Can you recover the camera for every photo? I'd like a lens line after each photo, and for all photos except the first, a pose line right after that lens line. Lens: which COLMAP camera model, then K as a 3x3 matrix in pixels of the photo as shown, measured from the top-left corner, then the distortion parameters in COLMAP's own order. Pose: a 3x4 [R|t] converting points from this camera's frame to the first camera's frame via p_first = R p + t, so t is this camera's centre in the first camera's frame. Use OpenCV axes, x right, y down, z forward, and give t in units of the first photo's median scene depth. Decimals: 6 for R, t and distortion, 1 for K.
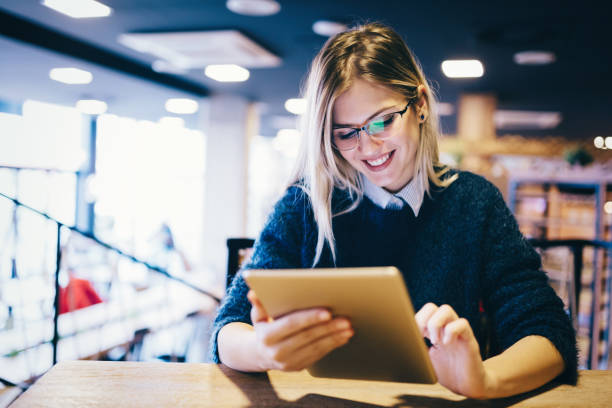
lens RADIAL K [[609.0, 0, 304.7], [0, 609.0, 207.4], [0, 0, 1]] dist [0.005750, 0.000000]
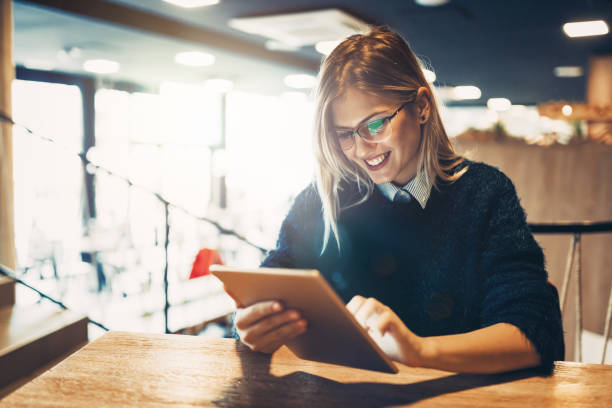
lens RADIAL K [[609.0, 0, 311.8], [0, 609.0, 206.5], [0, 0, 1]] dist [0.005750, 0.000000]
pose [[0.978356, -0.003473, -0.206899, 0.213159], [0.014104, 0.998653, 0.049927, -0.046141], [0.206447, -0.051764, 0.977088, -0.080969]]
